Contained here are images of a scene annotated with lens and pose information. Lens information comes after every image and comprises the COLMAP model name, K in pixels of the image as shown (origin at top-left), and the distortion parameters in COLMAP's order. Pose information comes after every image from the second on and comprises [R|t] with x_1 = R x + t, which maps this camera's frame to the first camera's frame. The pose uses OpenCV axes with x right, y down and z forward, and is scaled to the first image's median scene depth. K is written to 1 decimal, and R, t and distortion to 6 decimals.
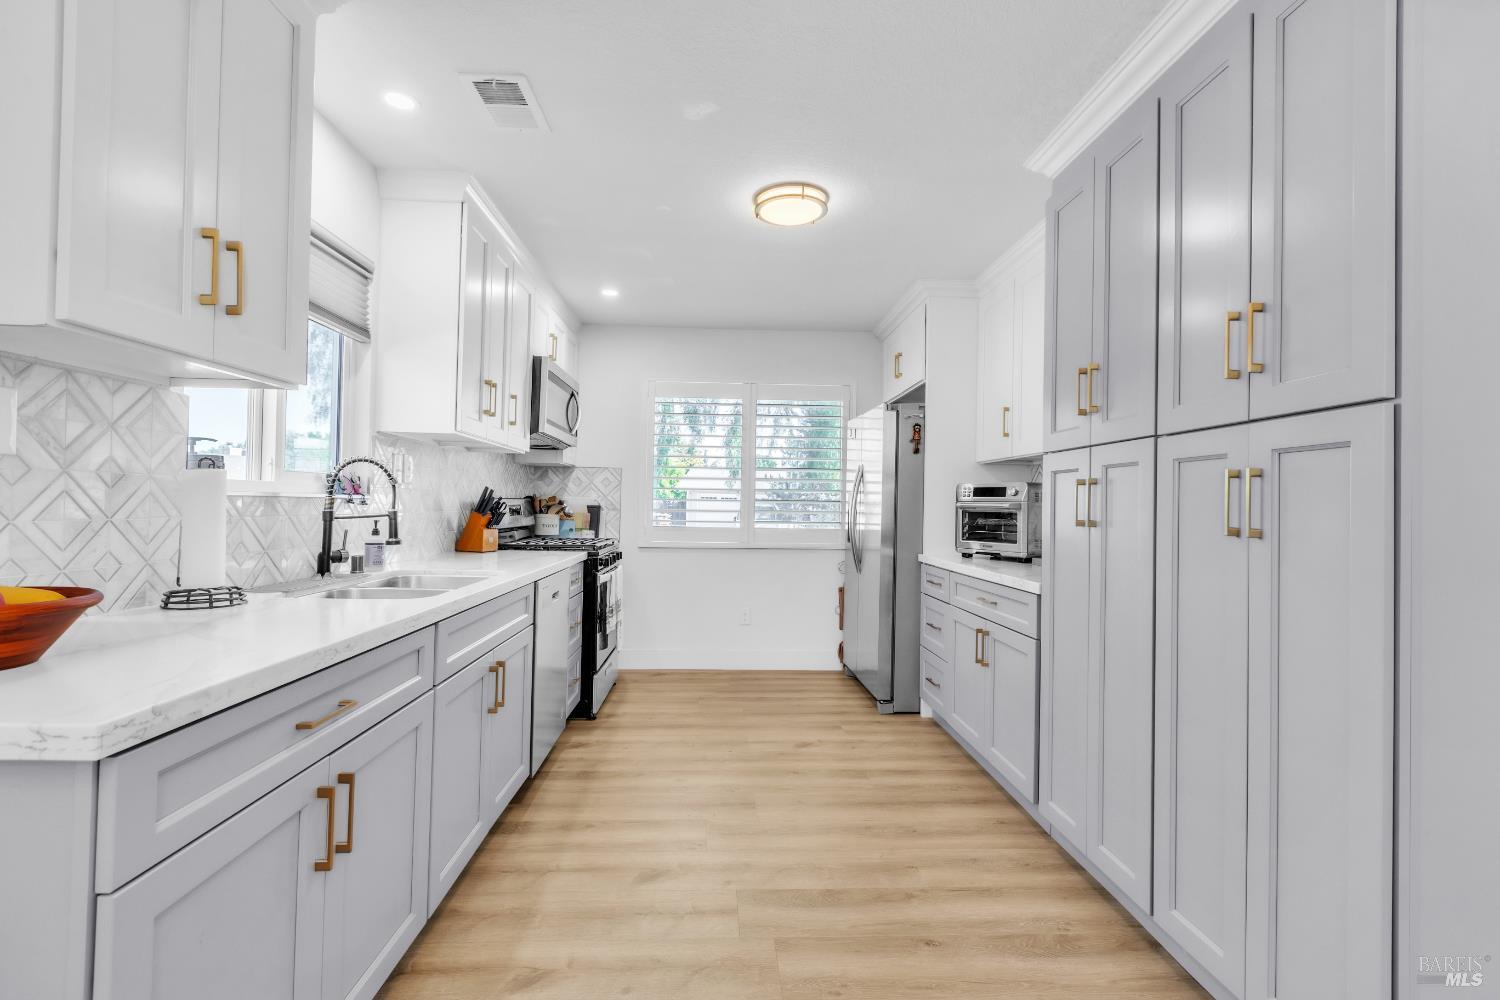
lens RADIAL K [[669.7, 0, 745.3], [0, 669.7, 499.9], [0, 0, 1]] dist [-0.005173, -0.002597]
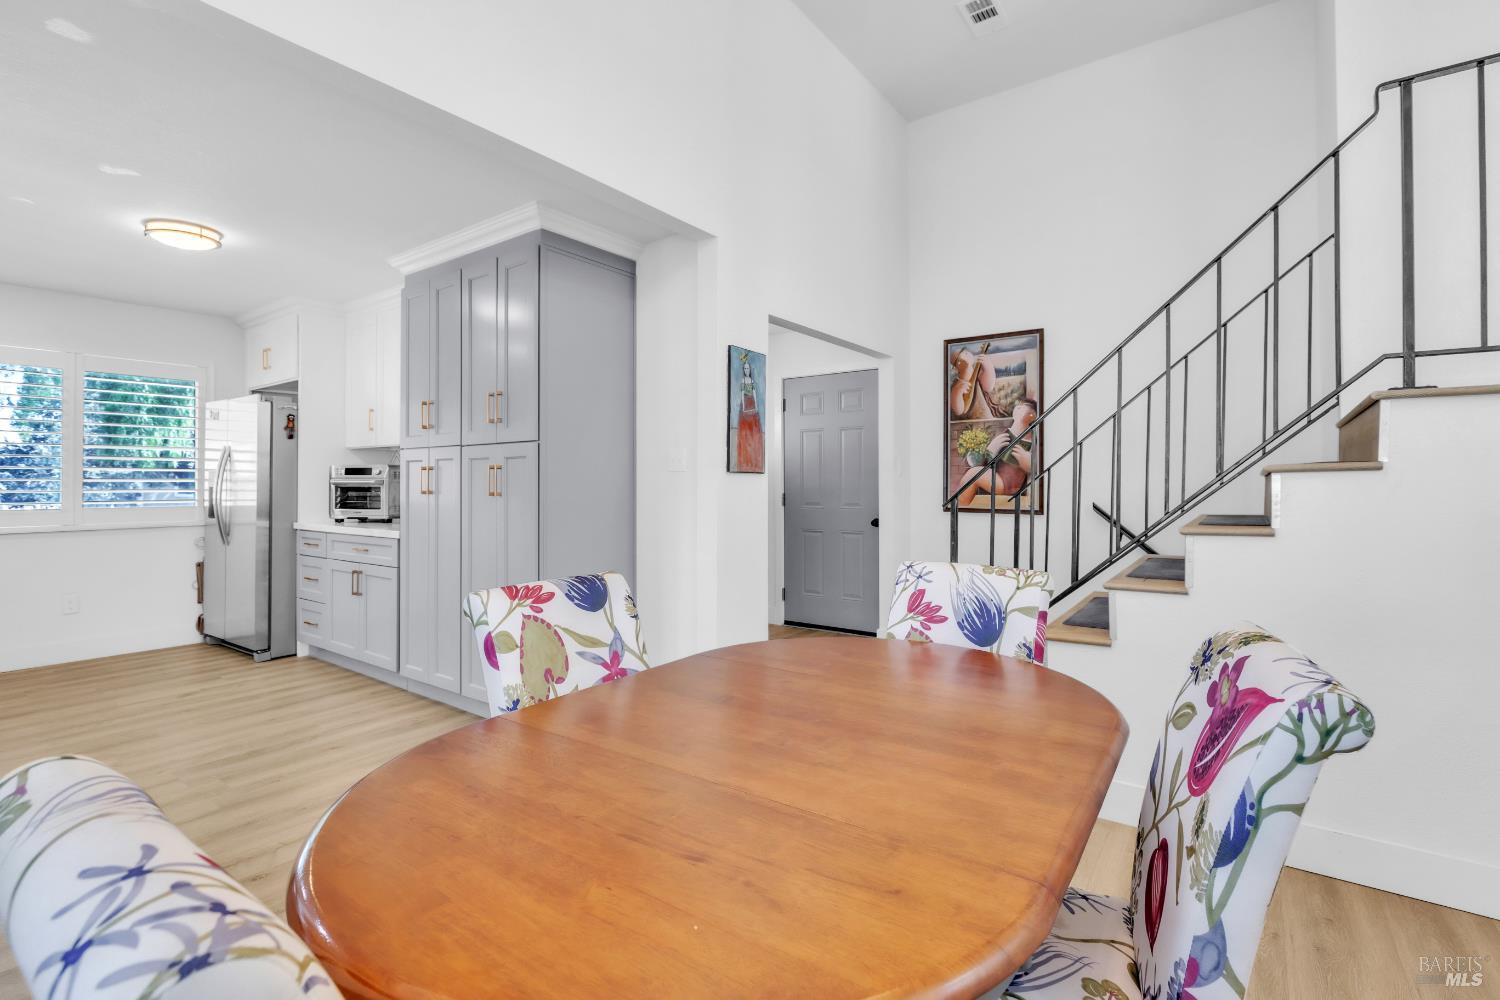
lens RADIAL K [[669.7, 0, 759.6], [0, 669.7, 482.6], [0, 0, 1]] dist [-0.005173, -0.002597]
pose [[0.610933, -0.013748, 0.791563, -0.259091], [0.002491, 0.999878, 0.015444, -0.011306], [-0.791678, -0.007463, 0.610893, -0.574656]]
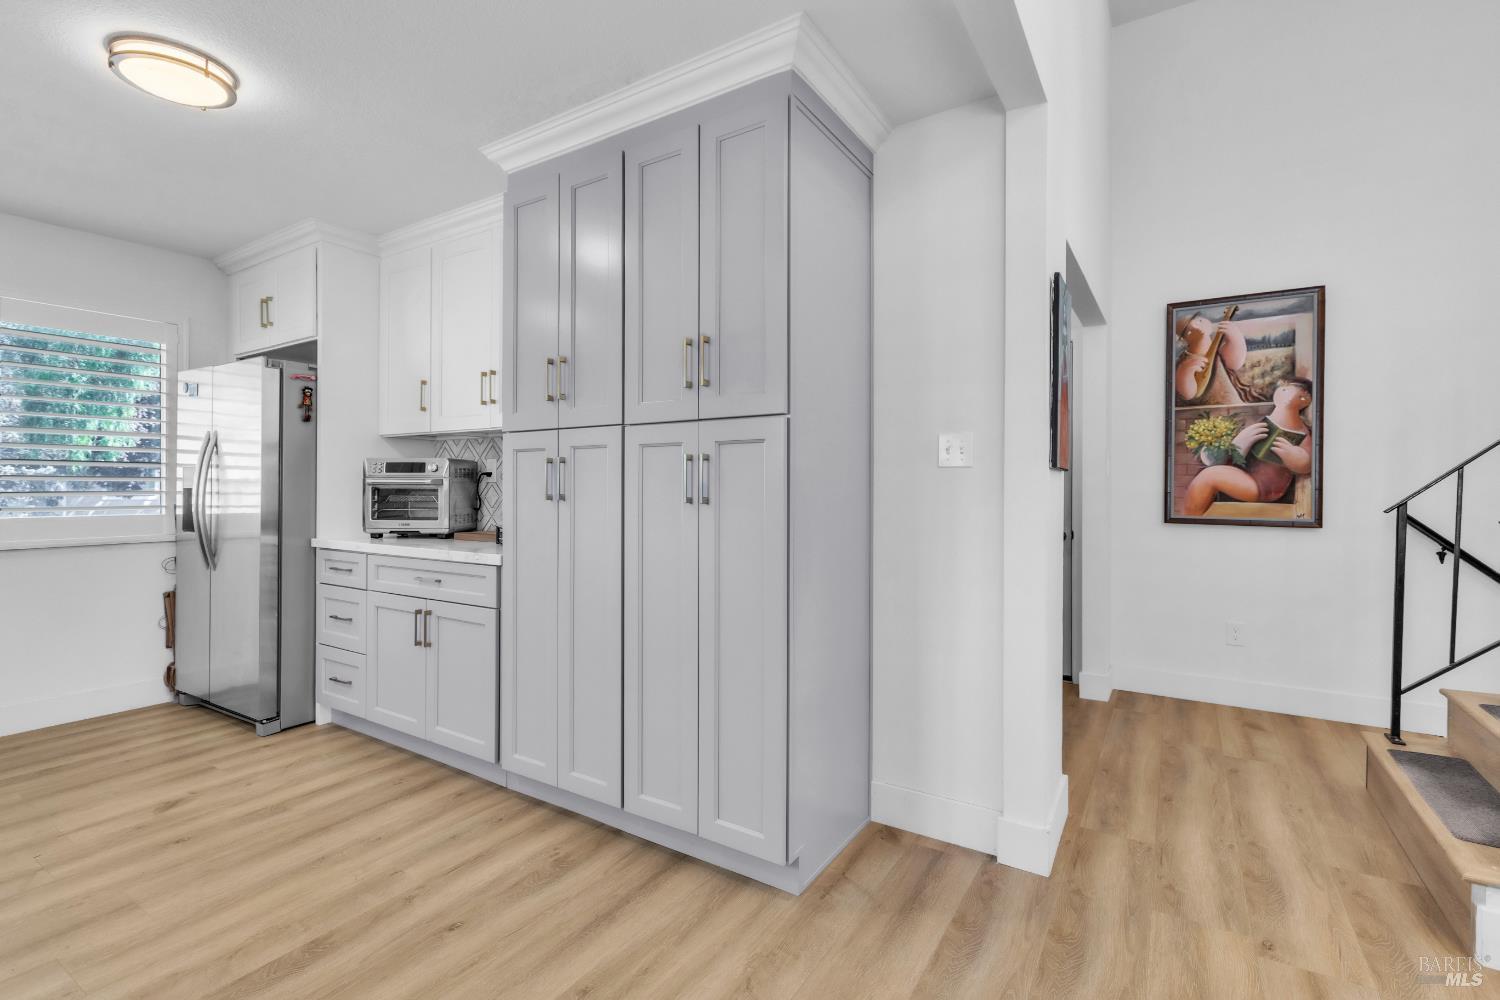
lens RADIAL K [[669.7, 0, 758.8], [0, 669.7, 490.4], [0, 0, 1]] dist [-0.005173, -0.002597]
pose [[0.562350, -0.017060, 0.826724, -0.184398], [-0.001227, 0.999769, 0.021465, -0.000644], [-0.826899, -0.013085, 0.562199, 0.058411]]
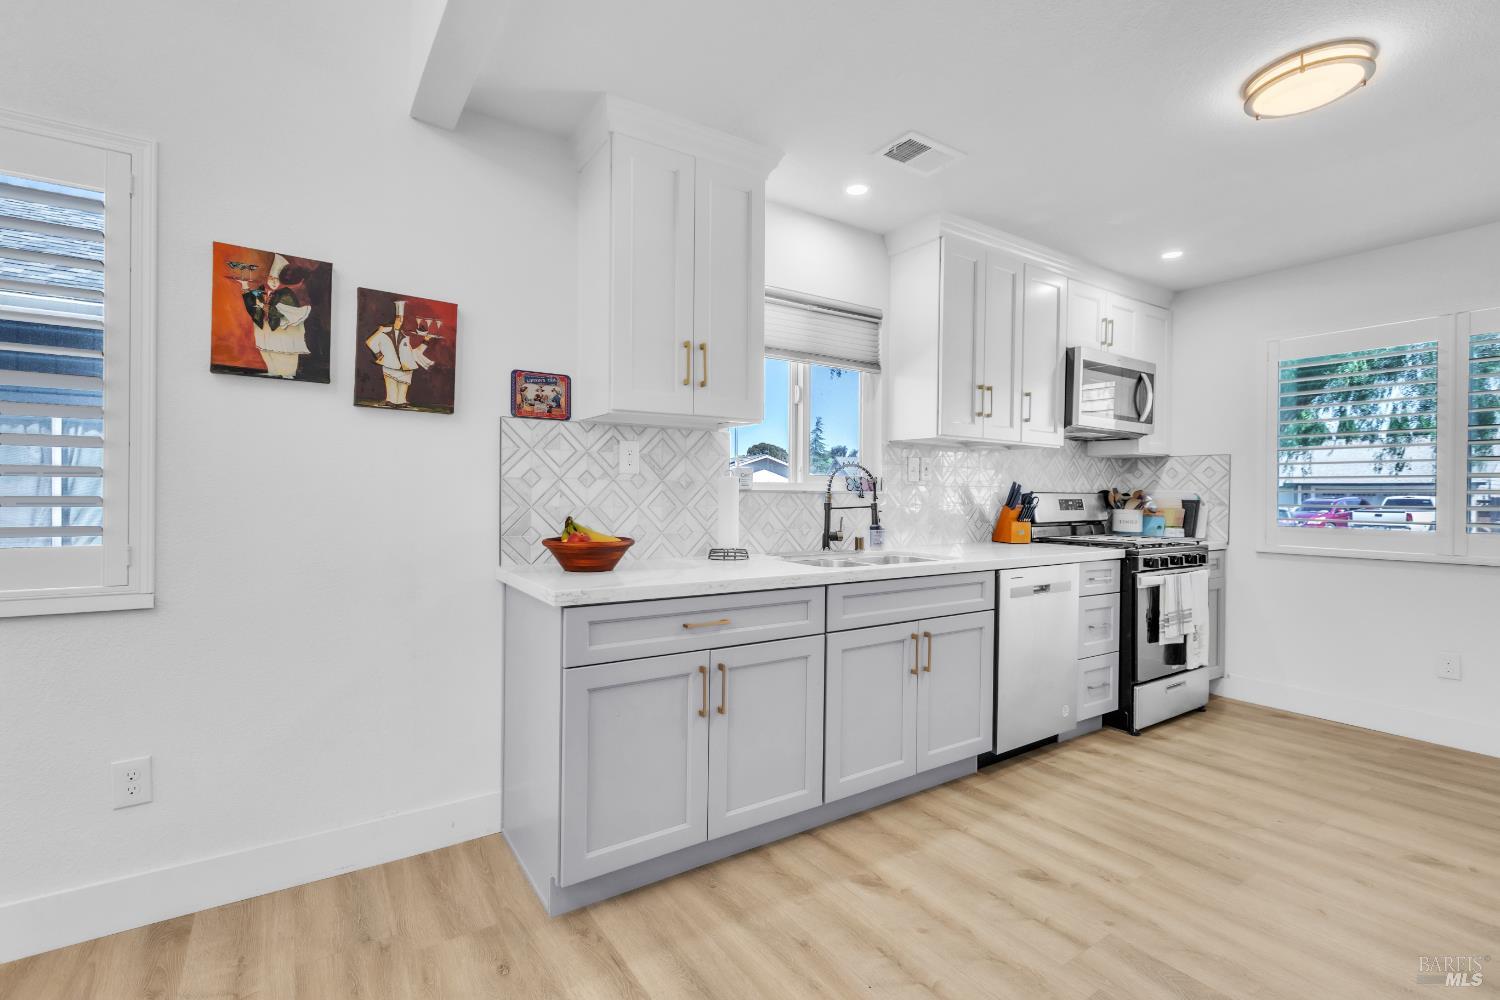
lens RADIAL K [[669.7, 0, 733.7], [0, 669.7, 497.6], [0, 0, 1]] dist [-0.005173, -0.002597]
pose [[0.503414, -0.005198, -0.864029, 0.377568], [0.006514, 0.999976, -0.002220, 0.005271], [0.864020, -0.004510, 0.503436, 0.098791]]
